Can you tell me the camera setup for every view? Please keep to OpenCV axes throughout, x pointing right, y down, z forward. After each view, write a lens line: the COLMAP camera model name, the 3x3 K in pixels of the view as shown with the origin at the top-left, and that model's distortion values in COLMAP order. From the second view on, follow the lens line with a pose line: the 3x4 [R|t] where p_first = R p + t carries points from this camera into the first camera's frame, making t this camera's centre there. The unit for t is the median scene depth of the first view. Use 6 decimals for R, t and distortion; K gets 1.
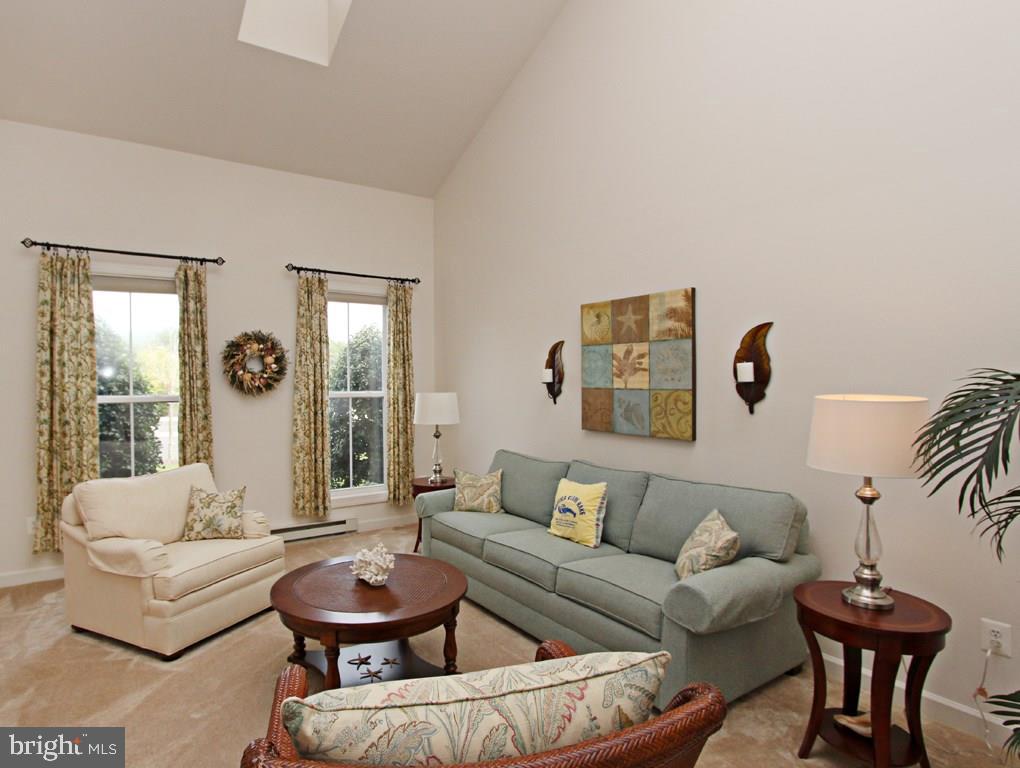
lens RADIAL K [[513.1, 0, 510.0], [0, 513.1, 384.0], [0, 0, 1]] dist [-0.002148, -0.000606]
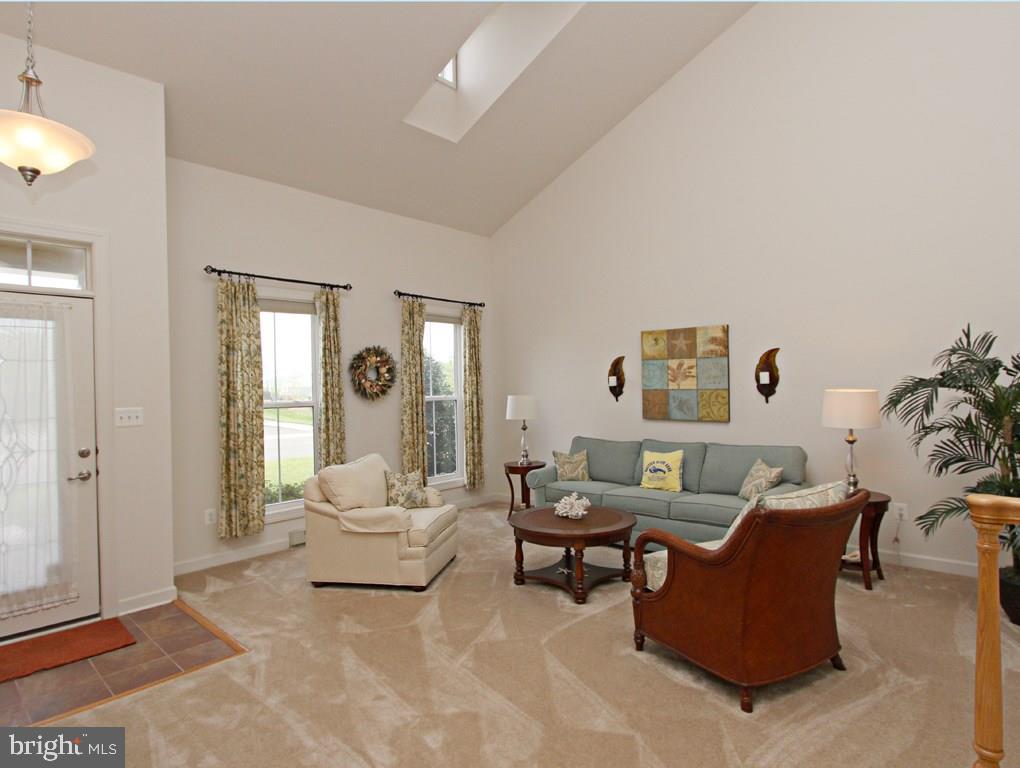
lens RADIAL K [[562.1, 0, 510.0], [0, 562.1, 384.0], [0, 0, 1]] dist [-0.001860, -0.000267]
pose [[0.960101, -0.010355, 0.279462, -0.650036], [0.014063, 0.999838, -0.011269, 0.004735], [-0.279300, 0.014750, 0.960091, -0.398004]]
